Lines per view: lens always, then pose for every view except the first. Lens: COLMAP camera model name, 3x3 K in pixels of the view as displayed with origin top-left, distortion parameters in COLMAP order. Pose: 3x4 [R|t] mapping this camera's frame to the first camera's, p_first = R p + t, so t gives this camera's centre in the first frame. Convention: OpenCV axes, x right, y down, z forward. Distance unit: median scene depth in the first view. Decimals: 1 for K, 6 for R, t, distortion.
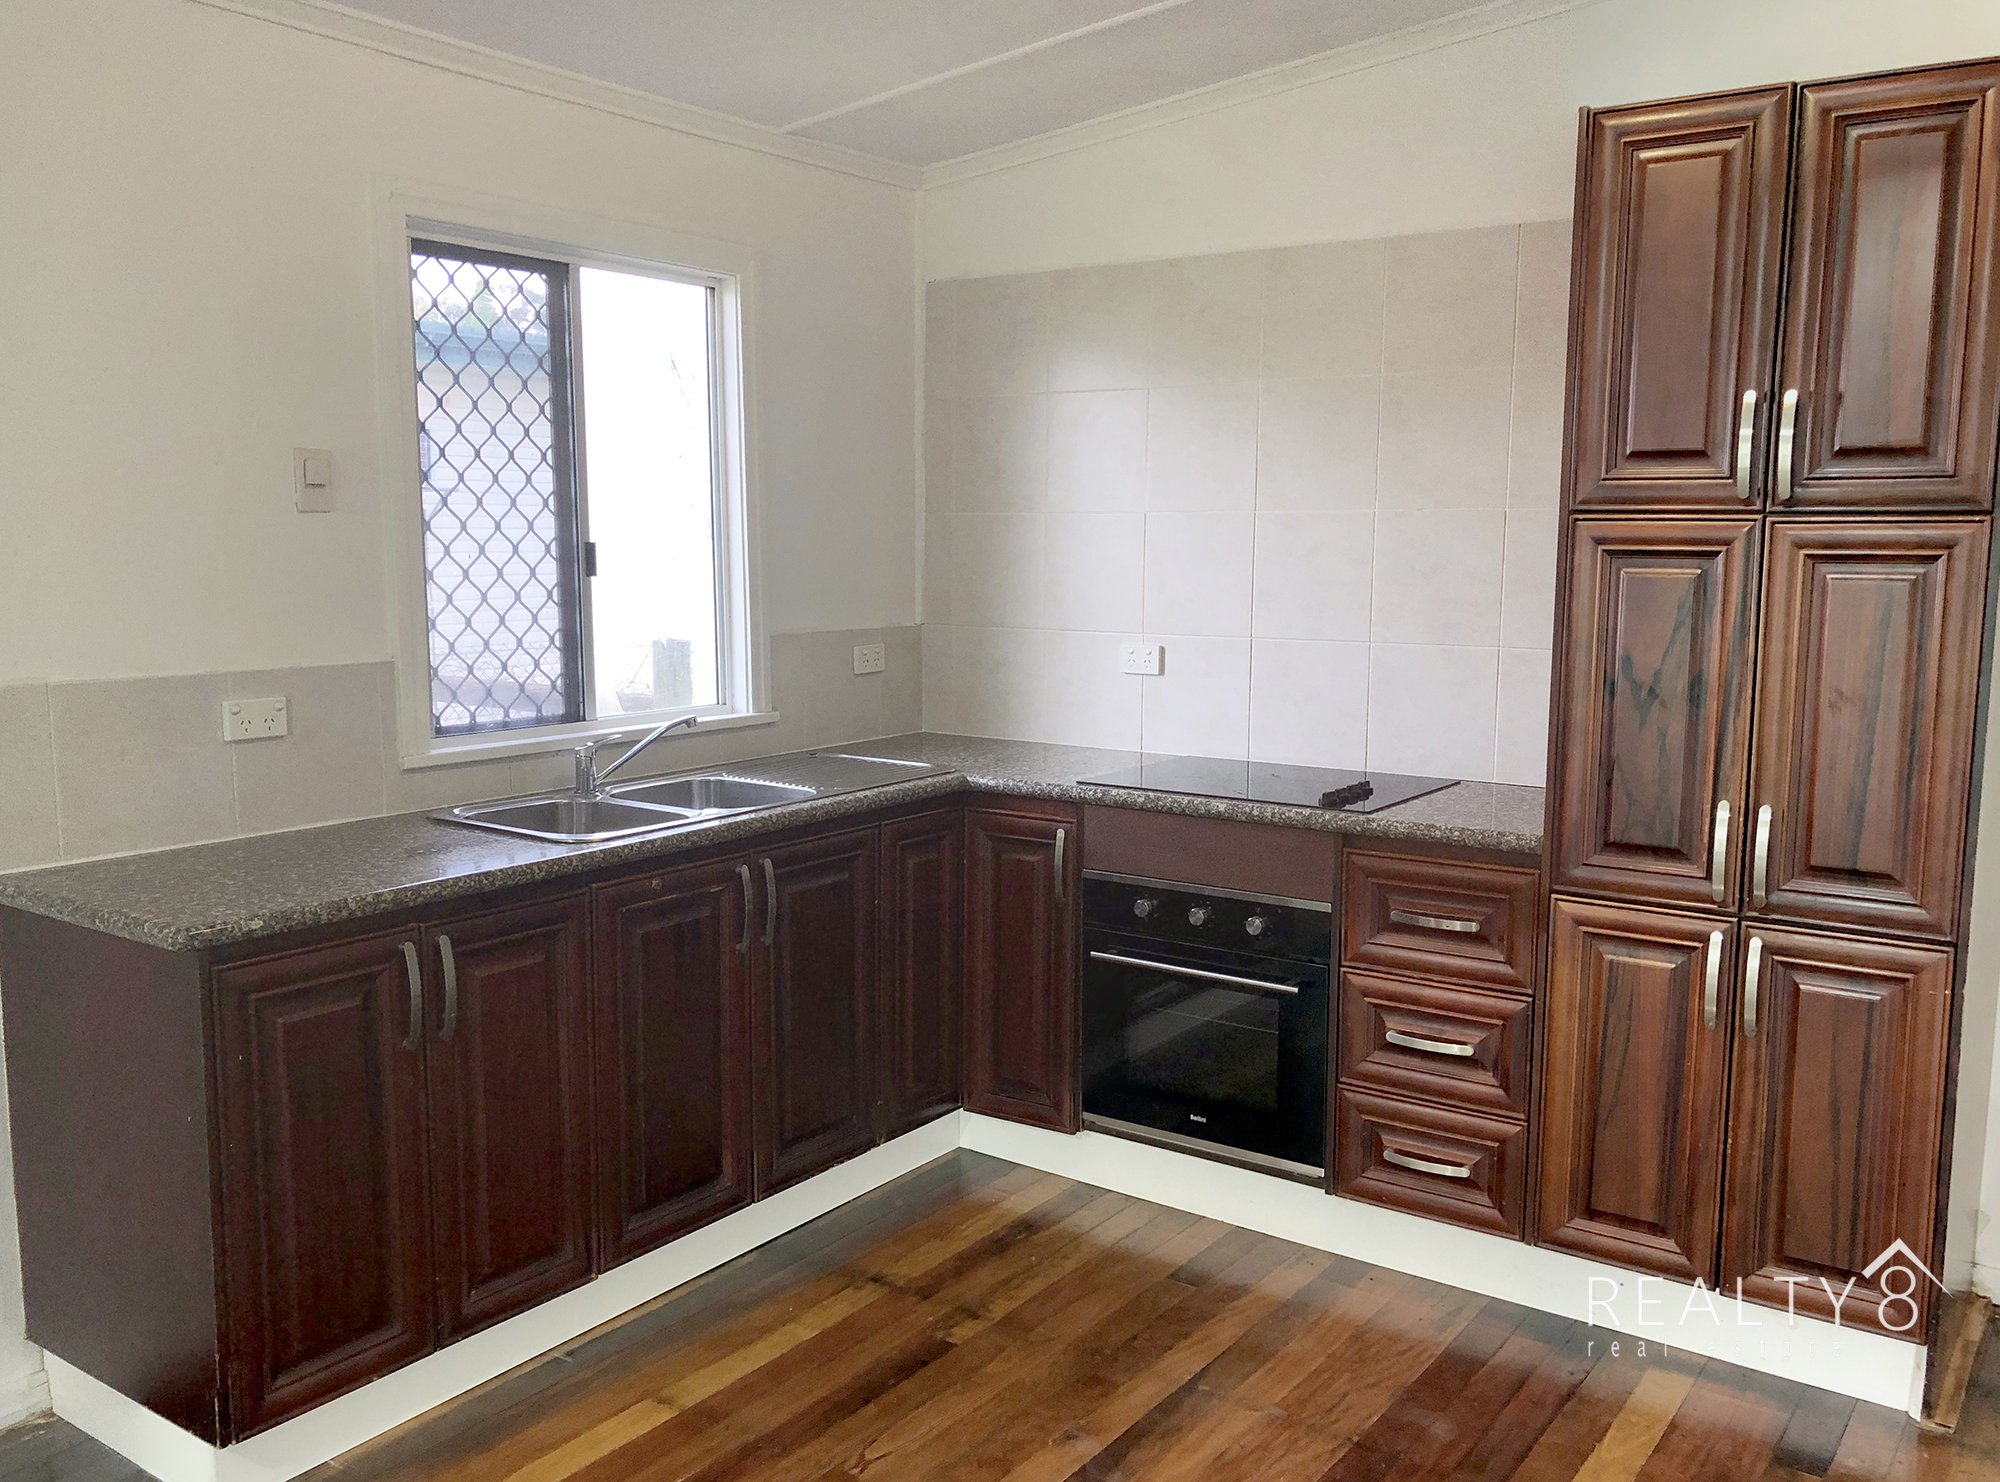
lens RADIAL K [[1730.3, 0, 1004.2], [0, 1730.3, 766.9], [0, 0, 1]] dist [-0.005818, 0.071332]
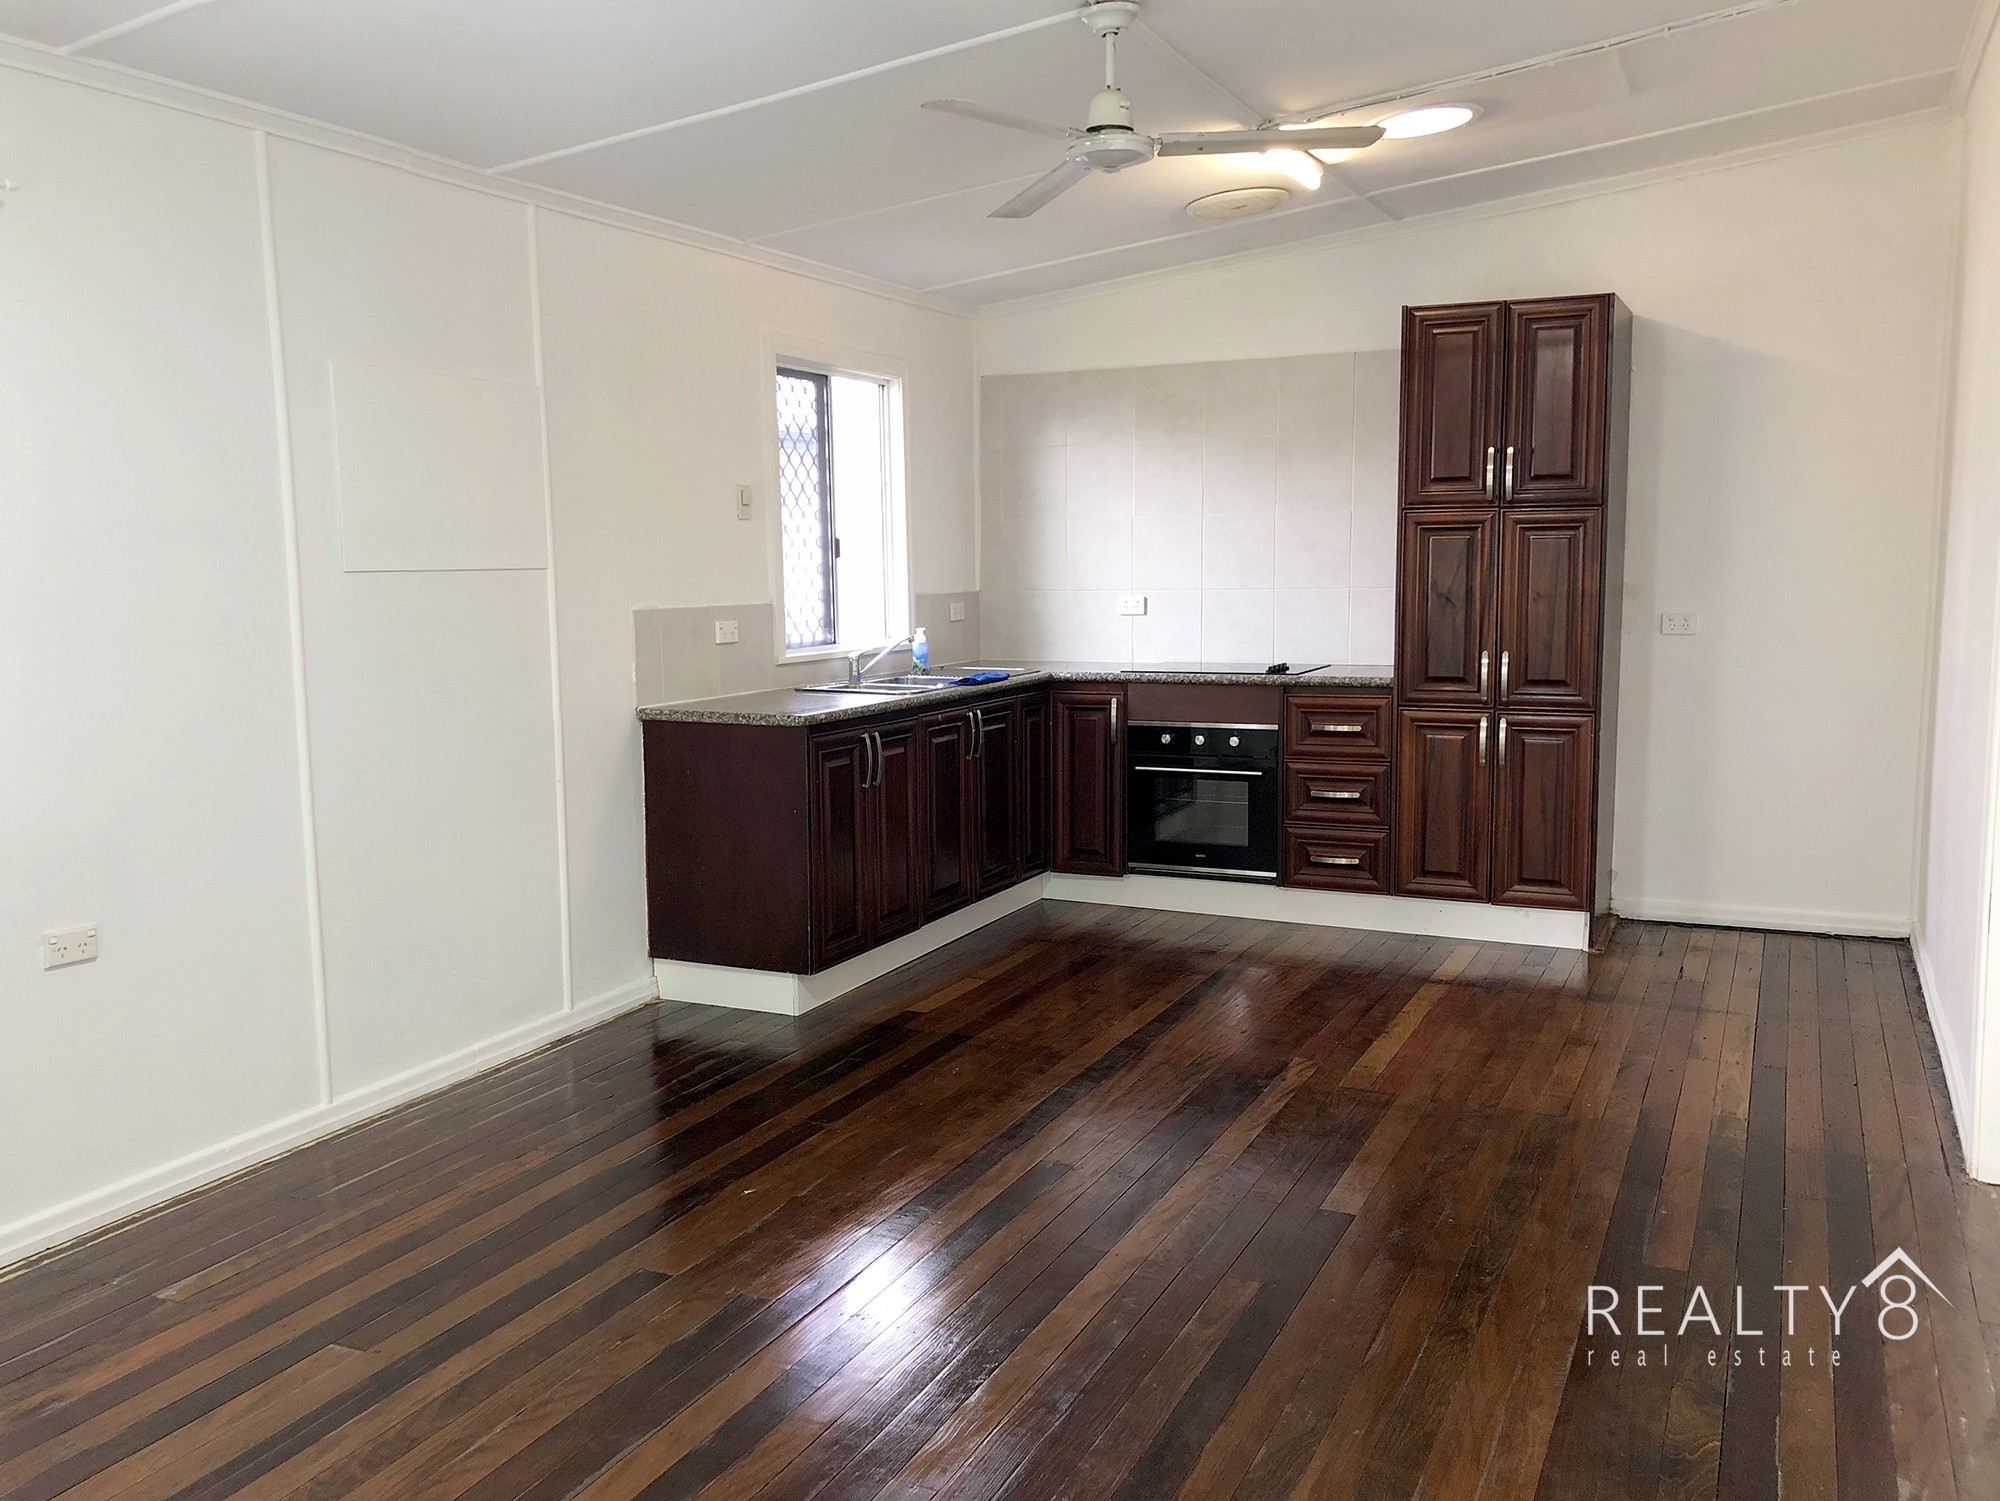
lens RADIAL K [[1647.9, 0, 1000.0], [0, 1647.9, 750.5], [0, 0, 1]] dist [0.065538, -0.004620]
pose [[0.987180, -0.036595, 0.155358, -0.424703], [0.039084, 0.999151, -0.012998, 0.132202], [-0.154750, 0.018904, 0.987773, -0.776222]]
